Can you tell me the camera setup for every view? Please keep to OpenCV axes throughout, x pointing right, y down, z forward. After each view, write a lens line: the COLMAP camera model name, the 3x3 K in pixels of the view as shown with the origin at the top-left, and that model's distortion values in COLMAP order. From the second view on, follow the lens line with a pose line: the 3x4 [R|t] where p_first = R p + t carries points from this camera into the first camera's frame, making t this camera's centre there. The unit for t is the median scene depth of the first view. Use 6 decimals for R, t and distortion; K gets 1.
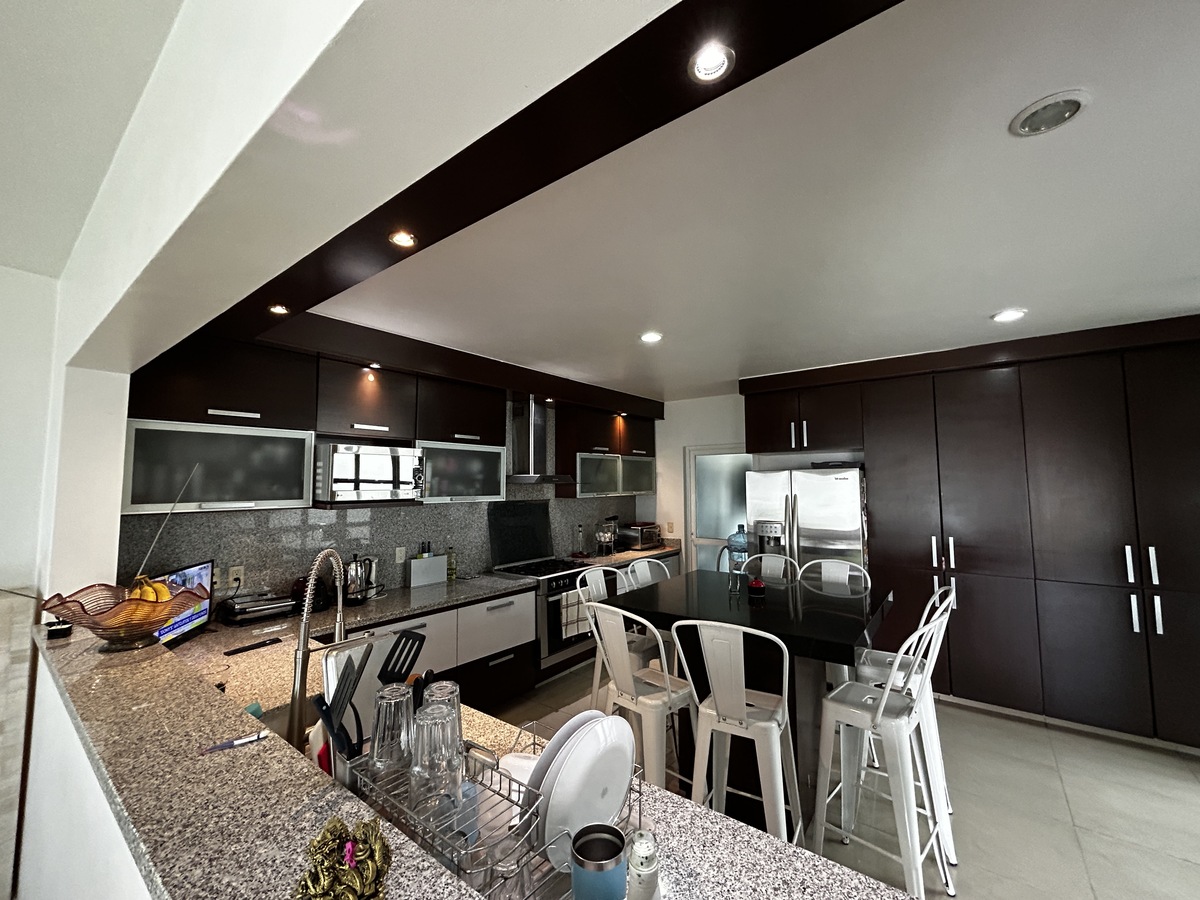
lens RADIAL K [[489.7, 0, 599.8], [0, 489.7, 450.6], [0, 0, 1]] dist [-0.001817, 0.000054]
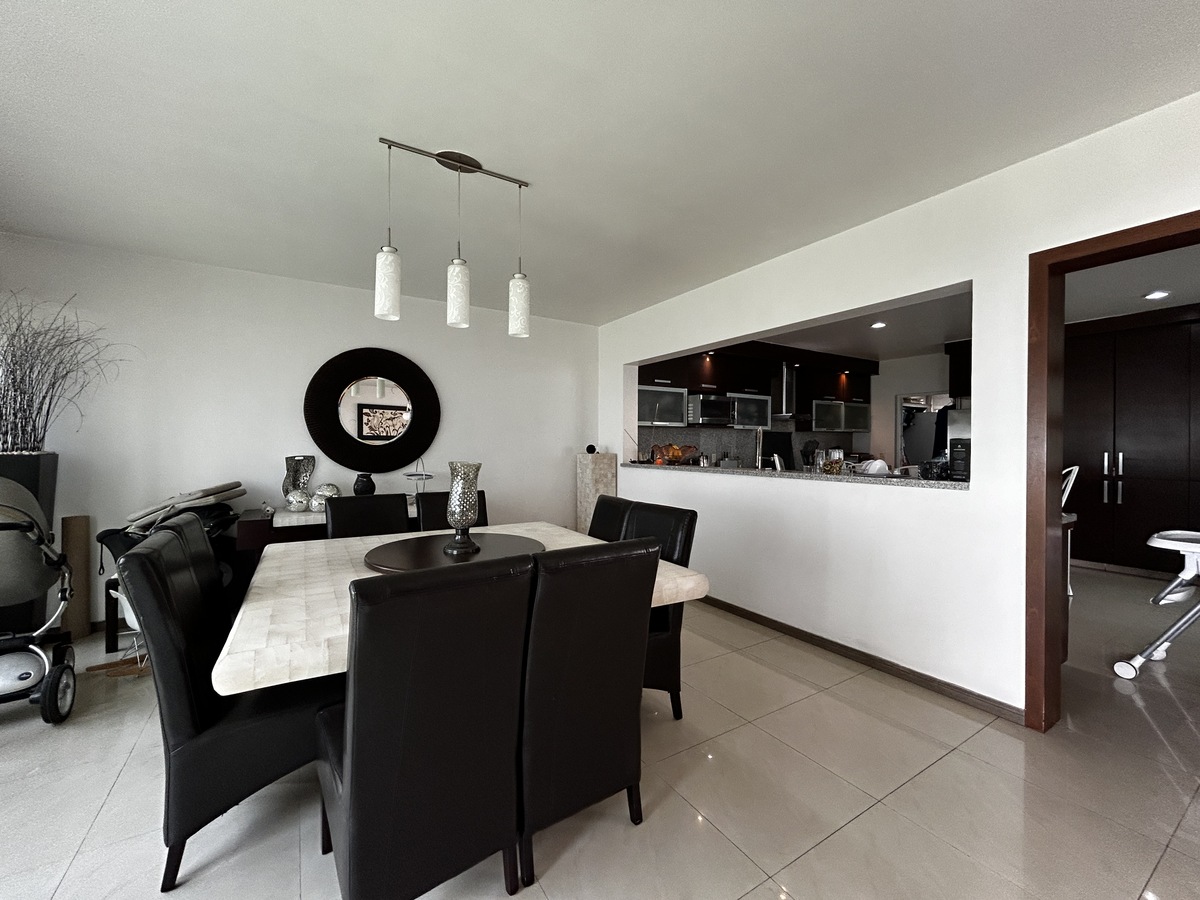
lens RADIAL K [[489.7, 0, 598.9], [0, 489.7, 437.8], [0, 0, 1]] dist [-0.001817, 0.000054]
pose [[0.935357, 0.004254, -0.353679, -0.128908], [0.015636, 0.998453, 0.053362, 0.028705], [0.353359, -0.055443, 0.933843, -0.608419]]
